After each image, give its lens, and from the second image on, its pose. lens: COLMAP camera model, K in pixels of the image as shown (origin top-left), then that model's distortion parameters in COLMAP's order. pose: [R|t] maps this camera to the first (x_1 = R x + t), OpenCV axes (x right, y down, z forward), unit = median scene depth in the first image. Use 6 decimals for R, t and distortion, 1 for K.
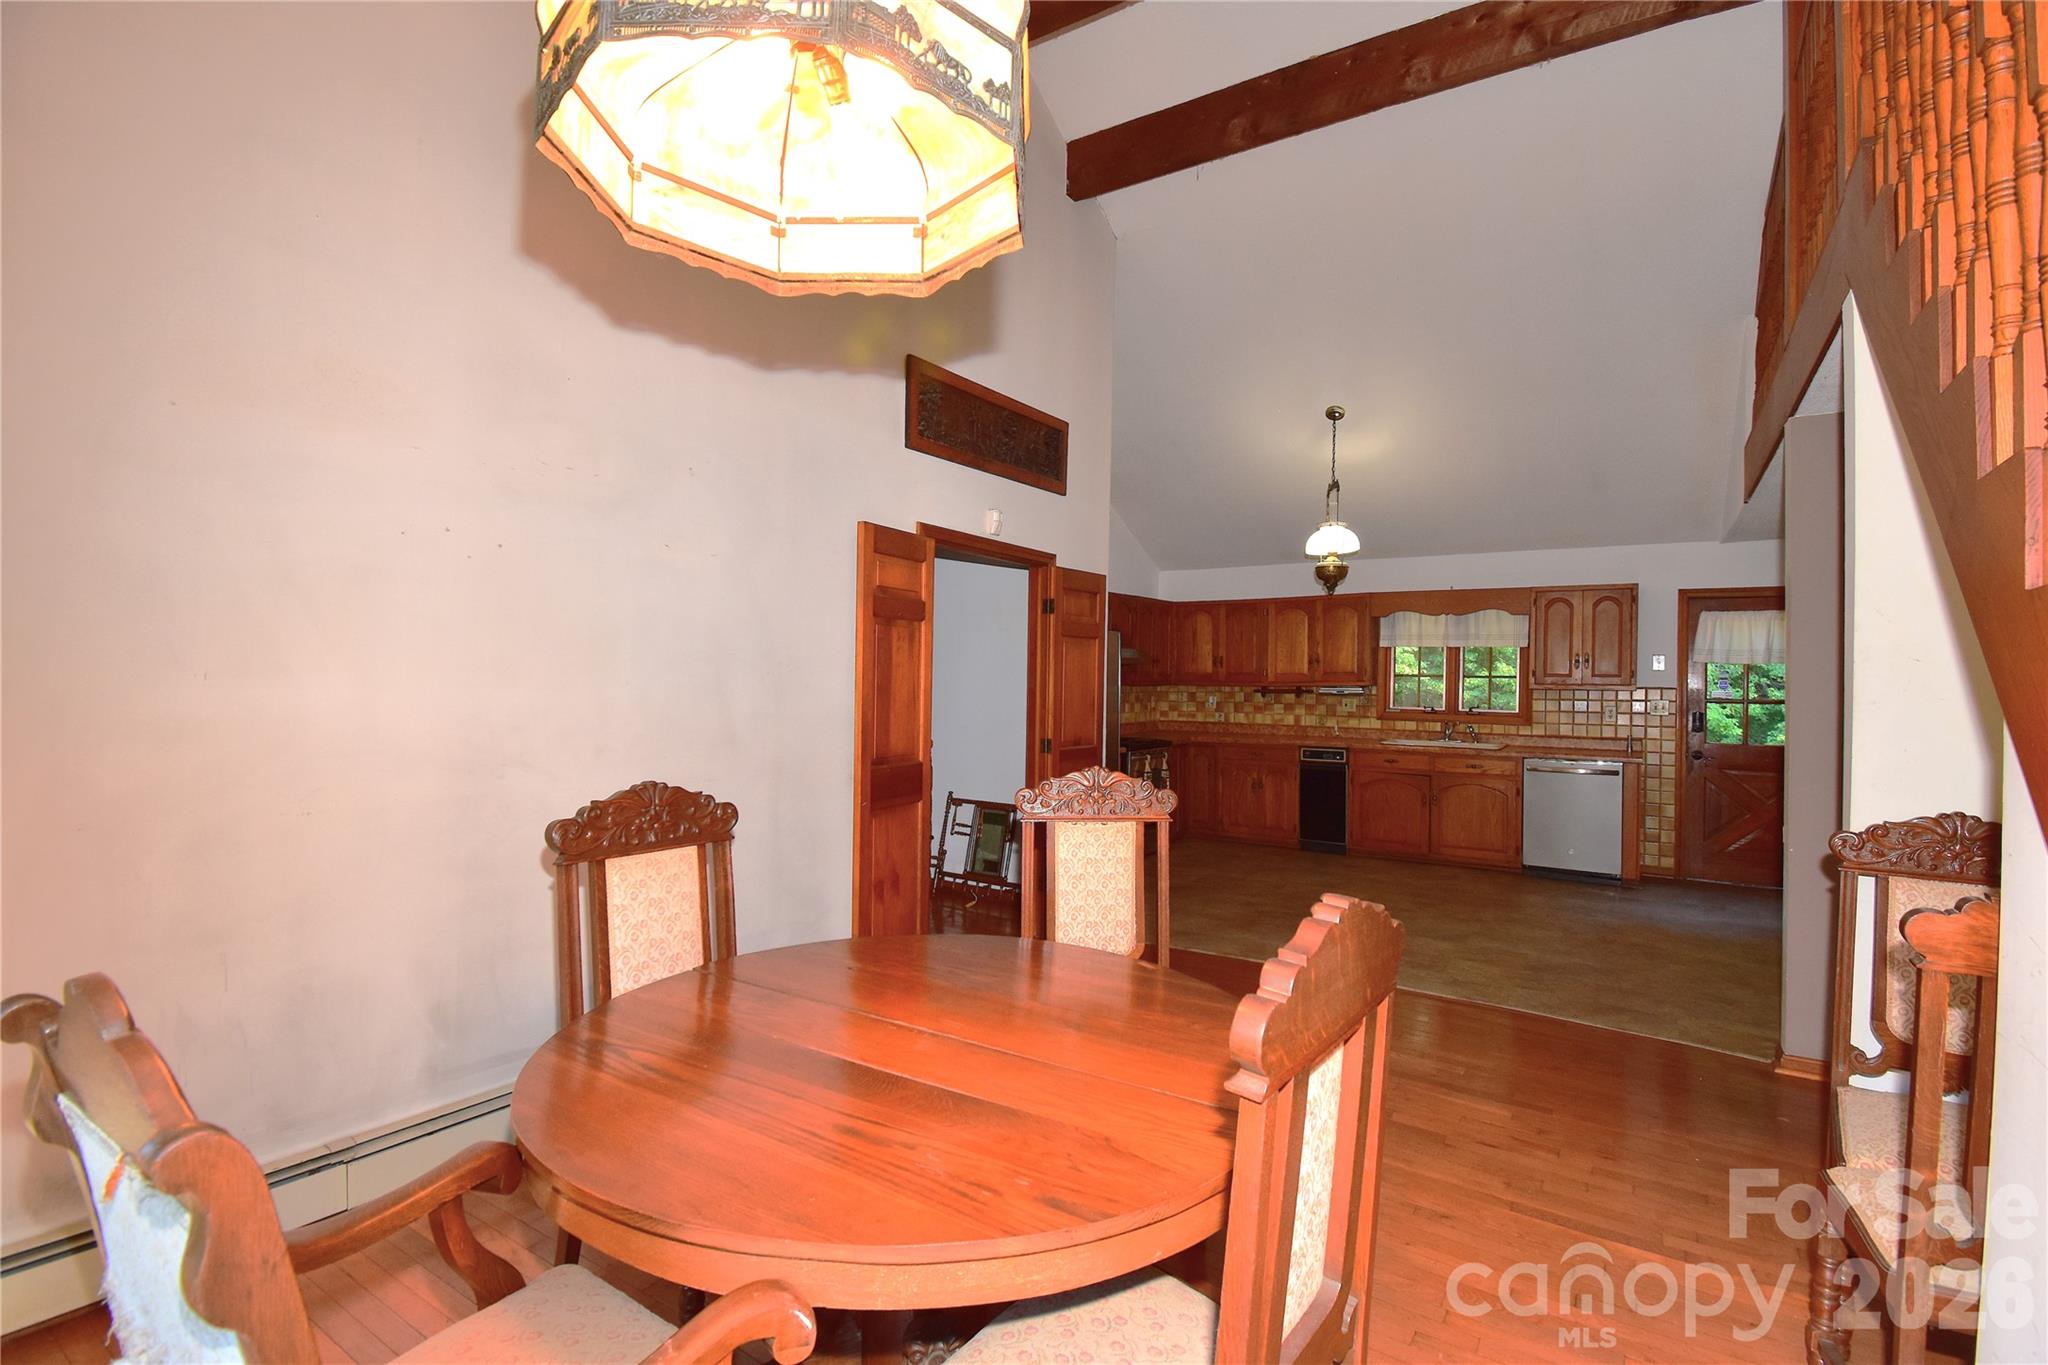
lens RADIAL K [[950.9, 0, 1019.4], [0, 950.9, 679.3], [0, 0, 1]] dist [0.014079, -0.000286]
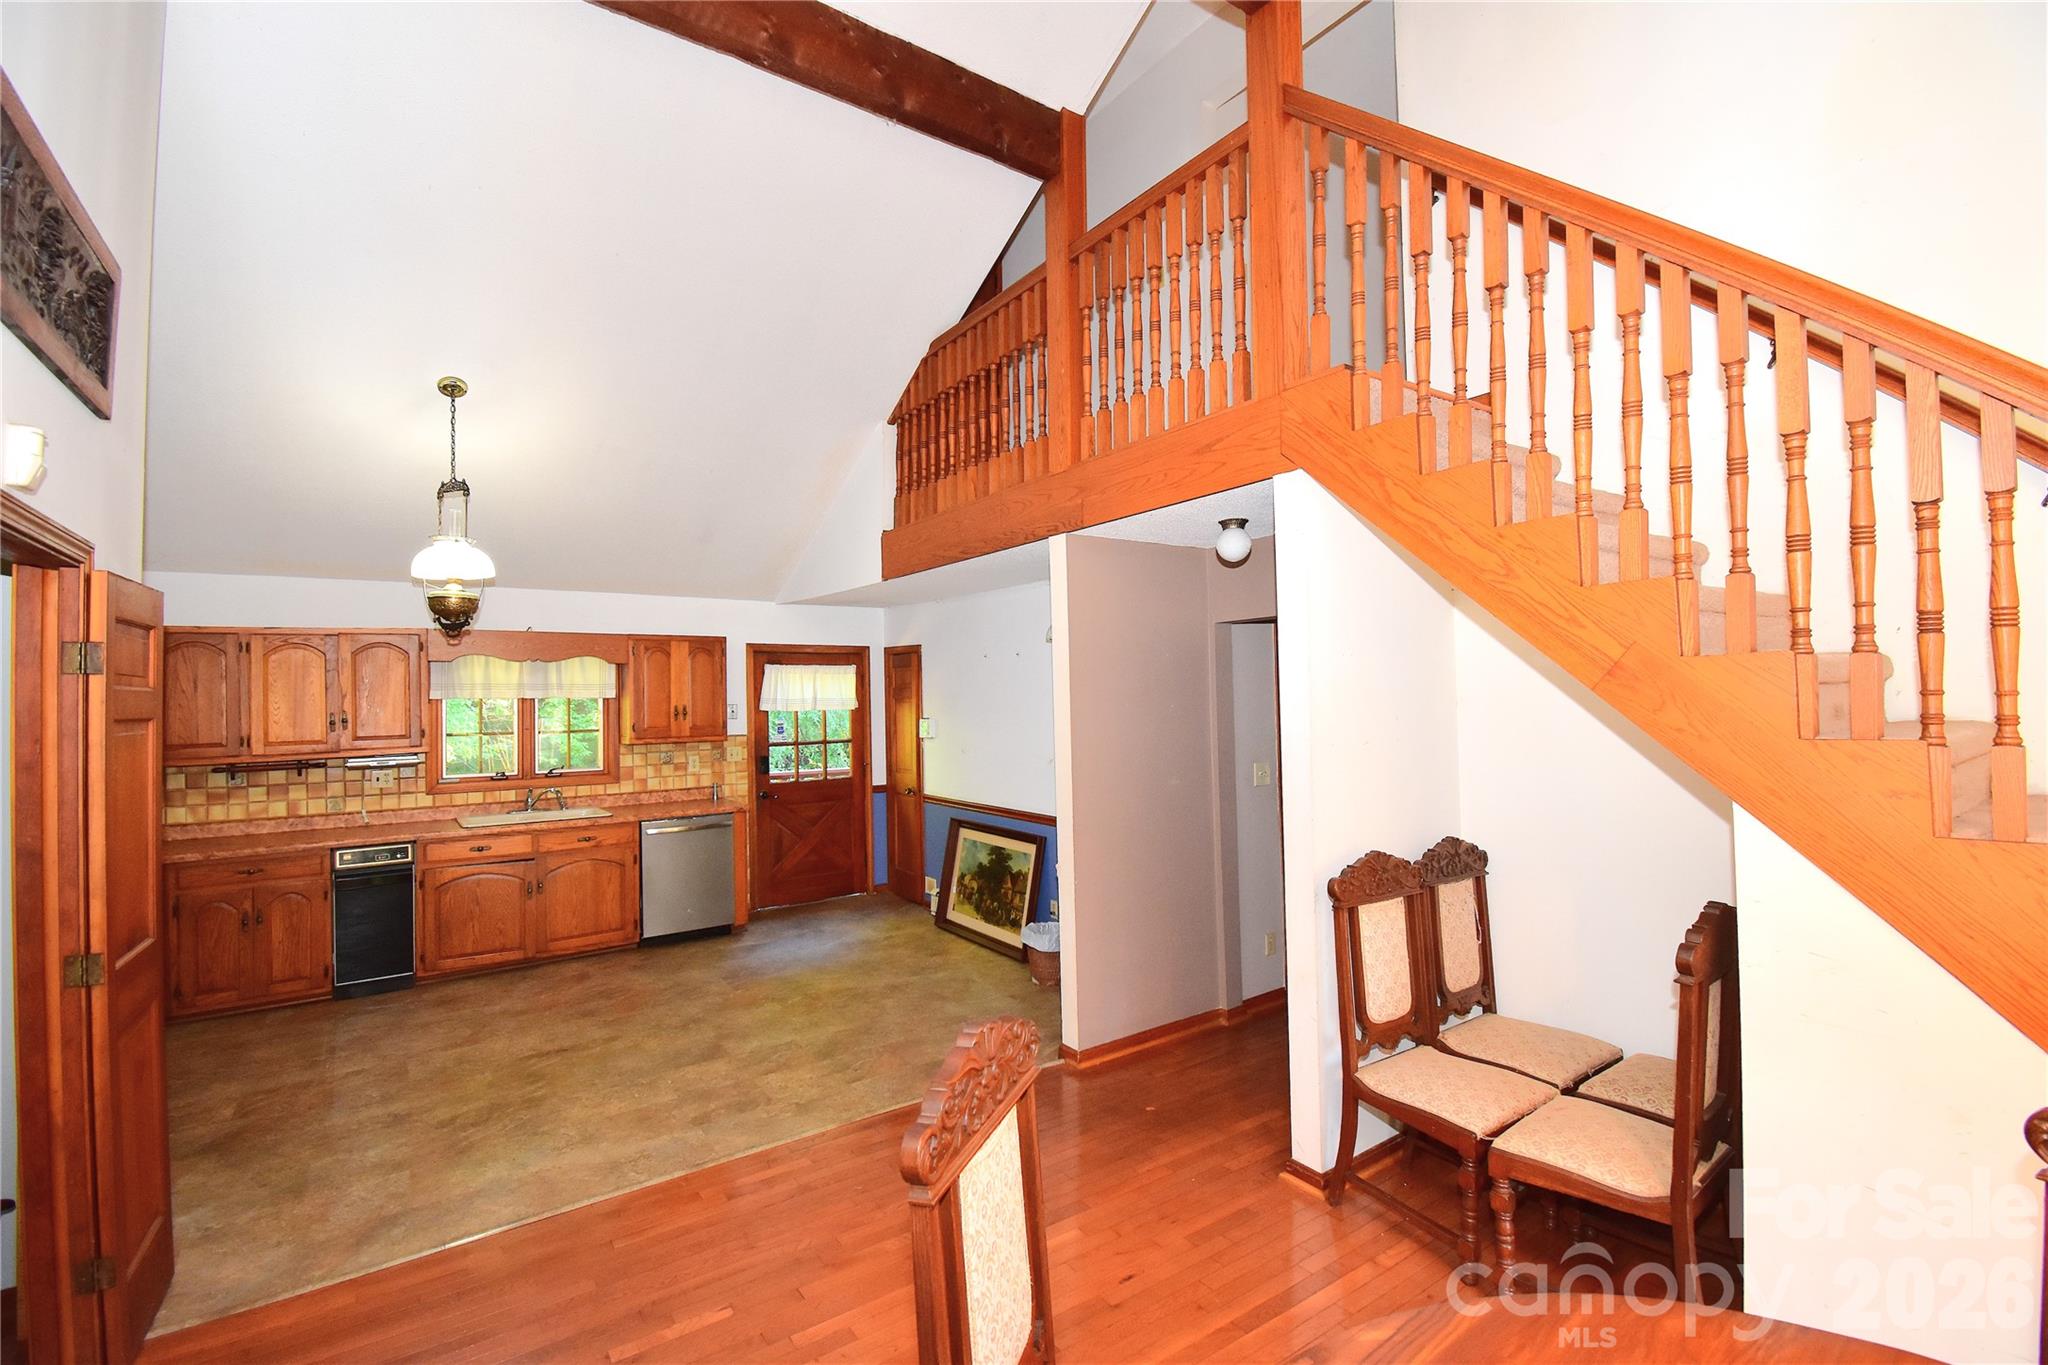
lens RADIAL K [[950.9, 0, 1019.4], [0, 950.9, 679.3], [0, 0, 1]] dist [0.014079, -0.000286]
pose [[0.380787, -0.006959, 0.924637, -0.159857], [0.025410, 0.999673, -0.002941, -0.037933], [-0.924314, 0.024614, 0.380839, 0.287085]]
